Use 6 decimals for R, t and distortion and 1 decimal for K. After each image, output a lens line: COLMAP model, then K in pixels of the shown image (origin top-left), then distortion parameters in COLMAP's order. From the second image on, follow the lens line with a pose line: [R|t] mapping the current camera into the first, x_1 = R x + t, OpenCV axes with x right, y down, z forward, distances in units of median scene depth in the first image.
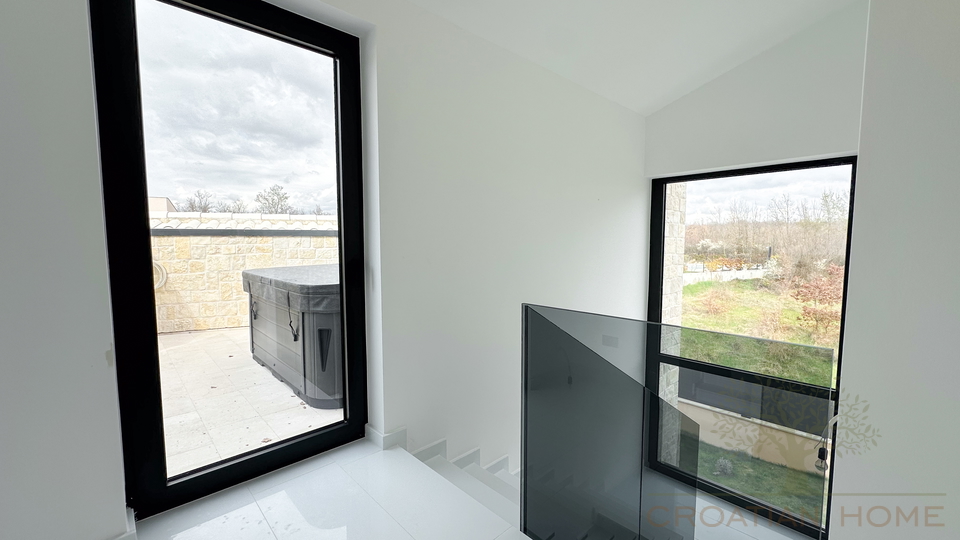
lens RADIAL K [[387.6, 0, 480.4], [0, 387.6, 274.0], [0, 0, 1]] dist [-0.000201, -0.000011]
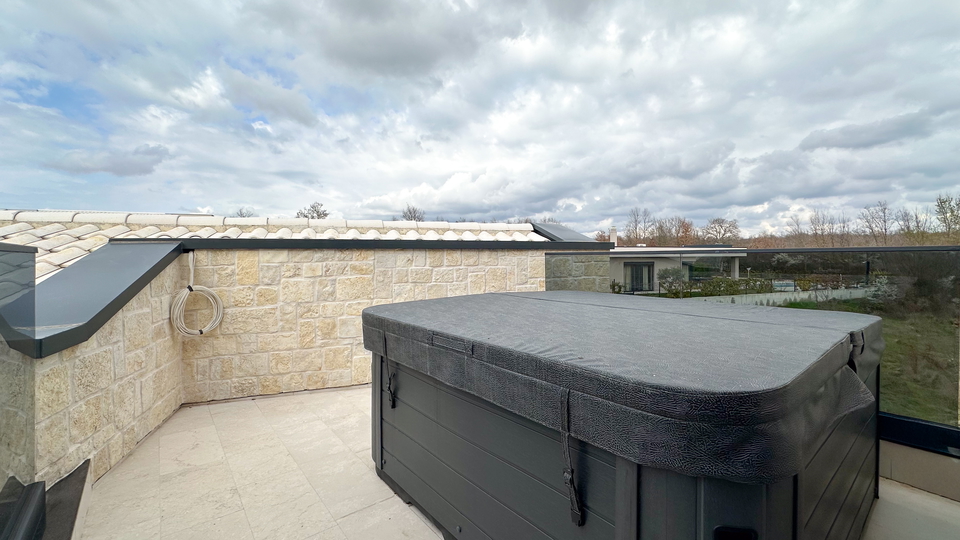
lens RADIAL K [[397.4, 0, 480.0], [0, 397.4, 270.0], [0, 0, 1]] dist [0.000172, 0.000040]
pose [[0.996825, -0.003924, -0.079526, -0.314364], [-0.000359, 0.998553, -0.053776, -0.027239], [0.079622, 0.053634, 0.995381, 0.352975]]
